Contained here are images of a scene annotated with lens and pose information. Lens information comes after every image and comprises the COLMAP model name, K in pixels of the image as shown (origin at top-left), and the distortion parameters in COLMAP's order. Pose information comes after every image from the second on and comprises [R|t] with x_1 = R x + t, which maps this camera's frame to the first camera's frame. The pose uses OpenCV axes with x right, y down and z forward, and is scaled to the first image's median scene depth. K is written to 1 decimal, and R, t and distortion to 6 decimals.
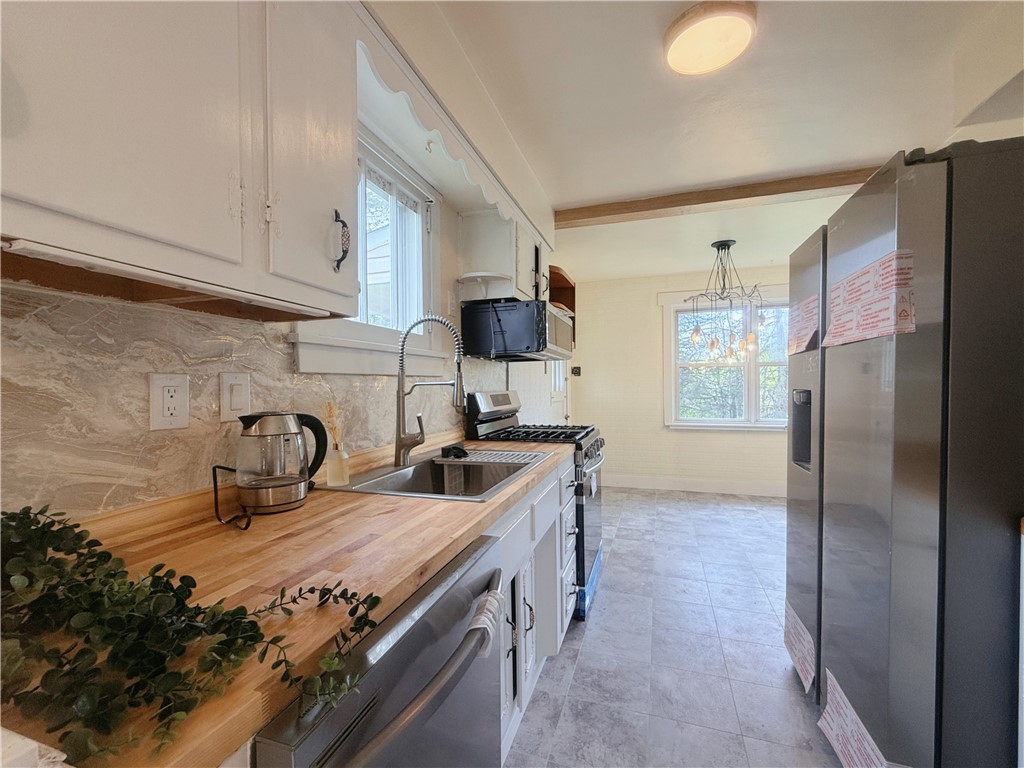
lens RADIAL K [[439.0, 0, 512.9], [0, 439.0, 396.3], [0, 0, 1]] dist [0.007523, 0.000087]
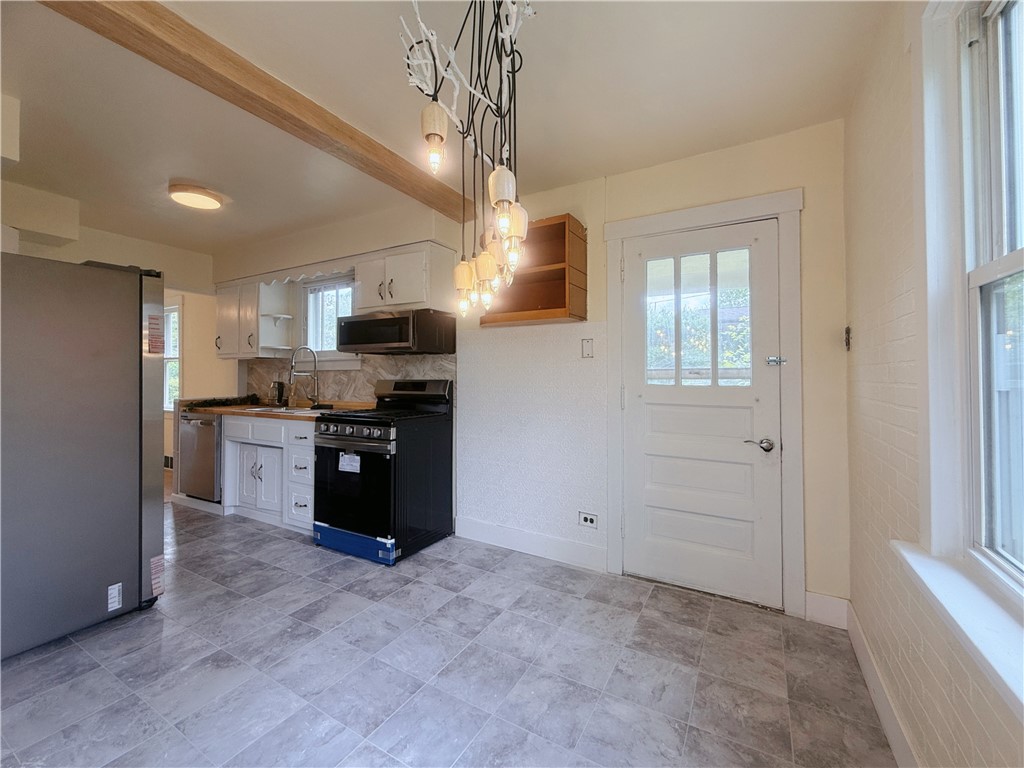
lens RADIAL K [[429.9, 0, 509.0], [0, 429.9, 368.7], [0, 0, 1]] dist [0.000130, 0.000072]
pose [[-0.205108, -0.004425, -0.978729, 0.966410], [-0.019588, 0.999808, -0.000415, -0.040803], [0.978543, 0.019086, -0.205155, 1.320283]]
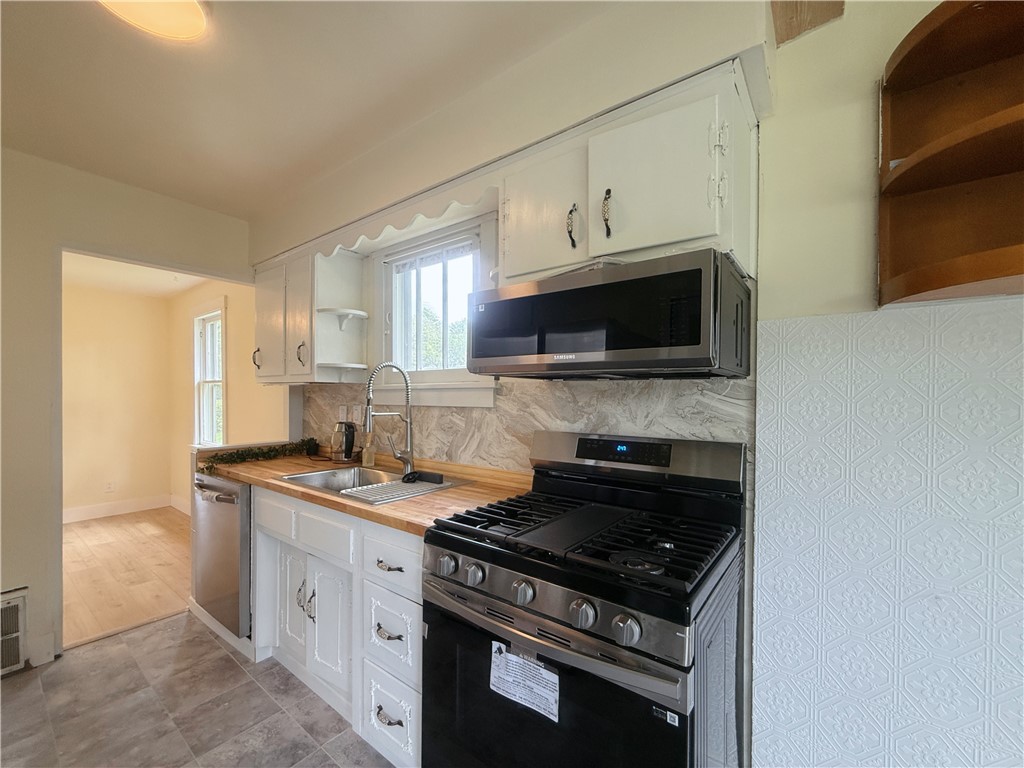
lens RADIAL K [[423.4, 0, 508.2], [0, 423.4, 398.5], [0, 0, 1]] dist [0.000880, -0.000223]
pose [[-0.338557, 0.015993, -0.940810, 0.453128], [-0.024301, 0.999373, 0.025734, -0.059538], [0.940632, 0.031575, -0.337956, 0.901833]]
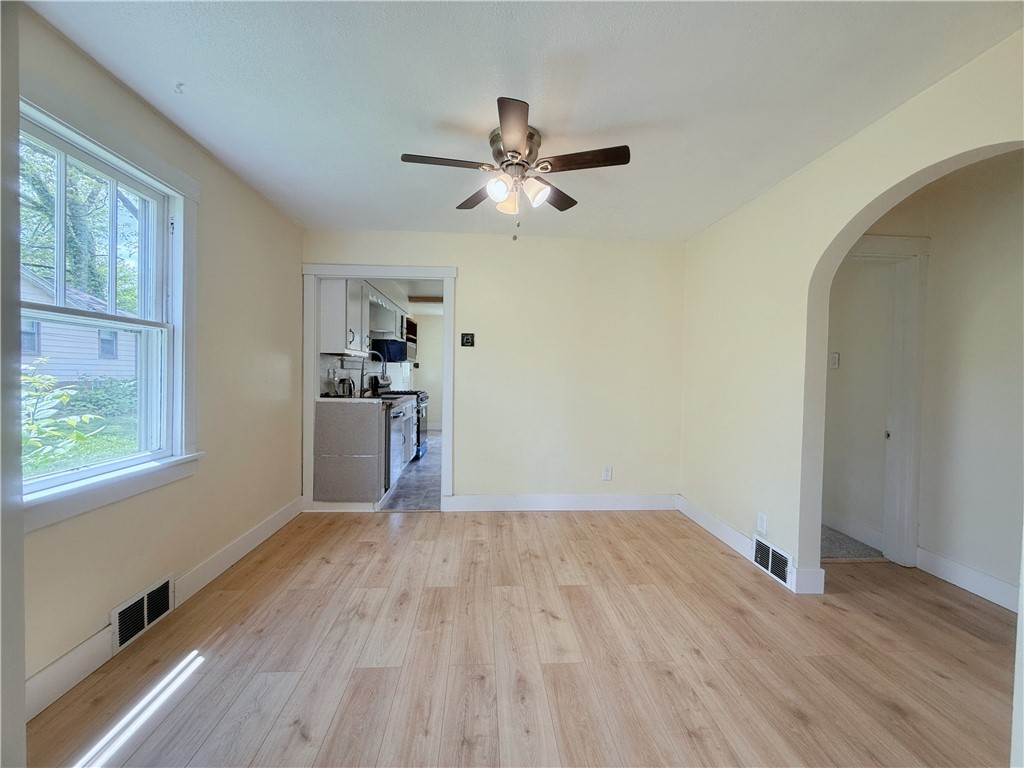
lens RADIAL K [[431.5, 0, 507.7], [0, 431.5, 385.9], [0, 0, 1]] dist [0.000818, -0.000114]
pose [[0.934853, 0.016129, 0.354669, -0.194420], [-0.018348, 0.999827, 0.002893, 0.023442], [-0.354561, -0.009212, 0.934987, -1.166836]]
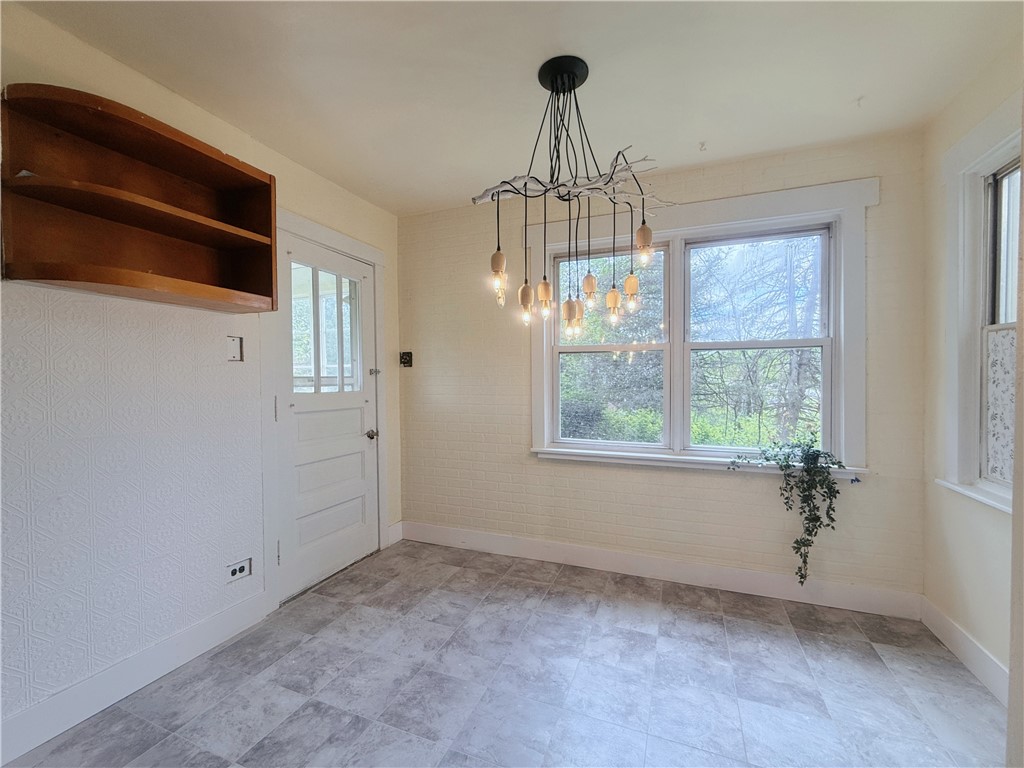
lens RADIAL K [[426.0, 0, 508.0], [0, 426.0, 387.5], [0, 0, 1]] dist [-0.001409, 0.000175]
pose [[0.997888, 0.006947, -0.064591, 0.552362], [-0.007043, 0.999974, -0.001251, -0.028640], [0.064581, 0.001703, 0.997911, 0.675478]]
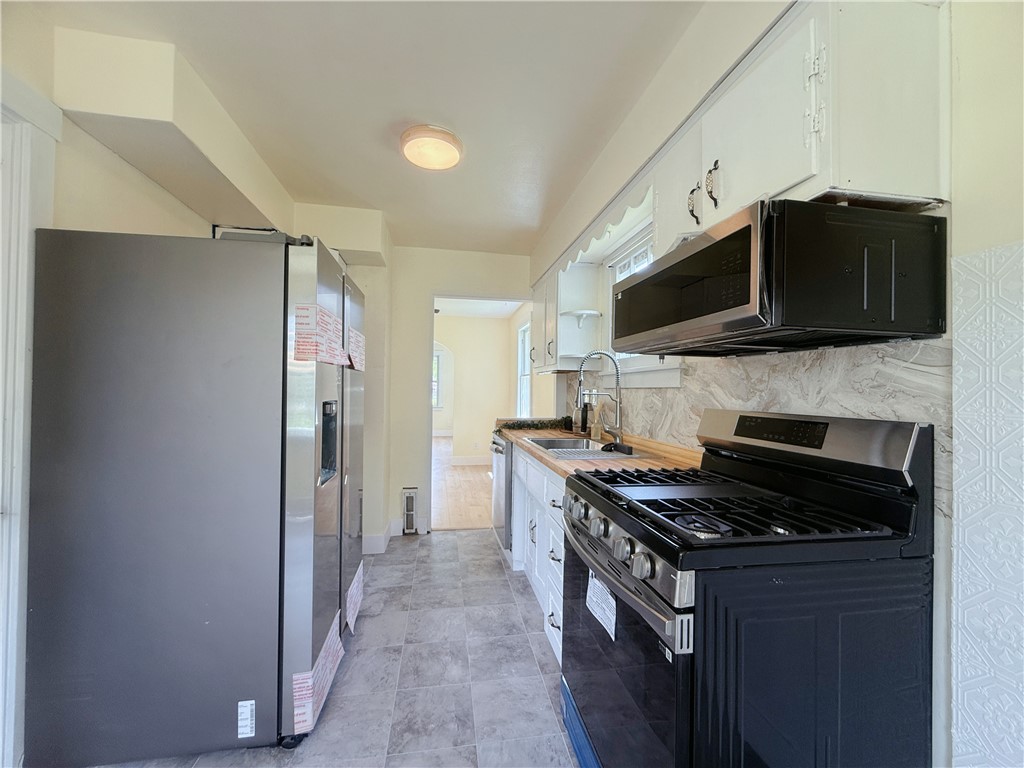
lens RADIAL K [[409.9, 0, 508.5], [0, 409.9, 384.6], [0, 0, 1]] dist [-0.000580, -0.000084]
pose [[-0.886414, -0.006677, -0.462844, 0.398182], [-0.014958, 0.999787, 0.014222, -0.039569], [0.462651, 0.019530, -0.886326, 1.098812]]
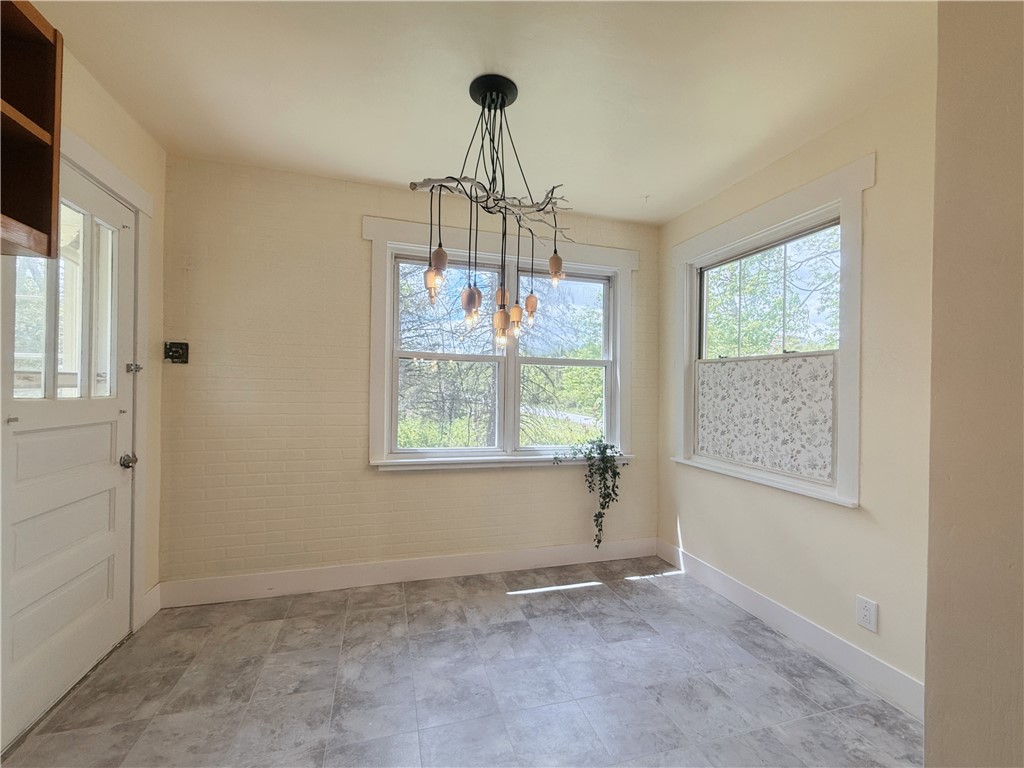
lens RADIAL K [[431.5, 0, 507.7], [0, 431.5, 385.9], [0, 0, 1]] dist [0.000818, -0.000114]
pose [[0.823490, 0.030417, 0.566515, 0.291162], [-0.015251, 0.999388, -0.031490, -0.024007], [-0.567126, 0.017292, 0.823450, 0.748217]]
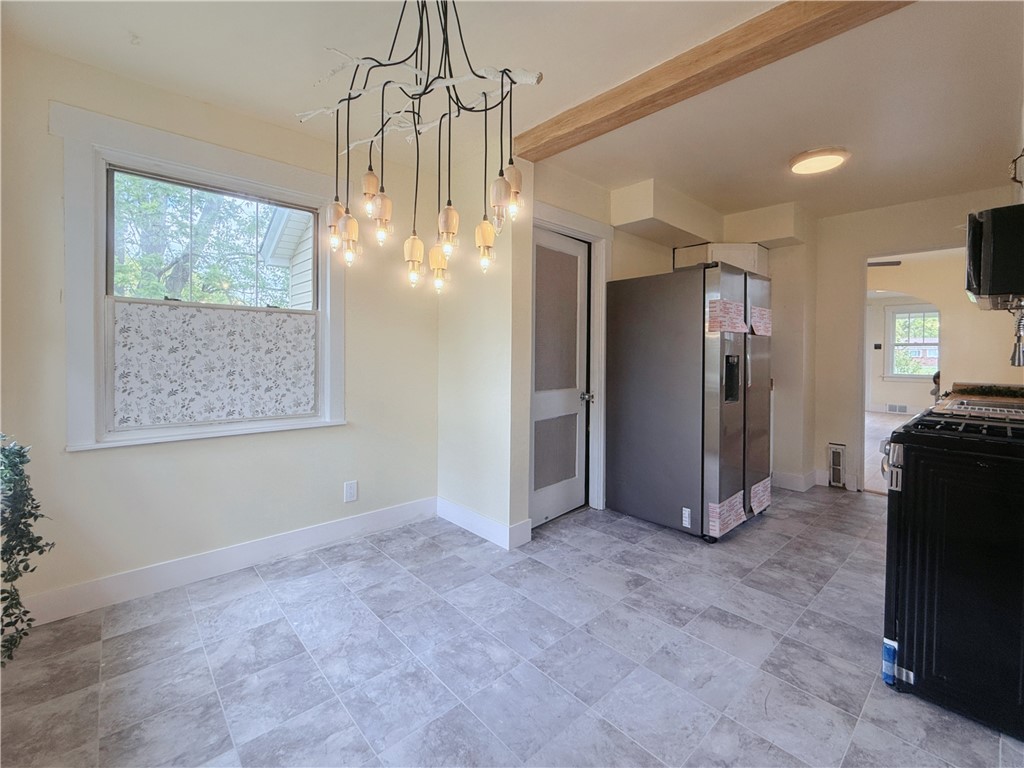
lens RADIAL K [[446.2, 0, 507.5], [0, 446.2, 357.1], [0, 0, 1]] dist [-0.000474, -0.000125]
pose [[-0.868225, -0.000769, 0.496170, 0.306308], [0.013066, 0.999617, 0.024412, -0.032487], [-0.495998, 0.027678, -0.867882, 1.560496]]
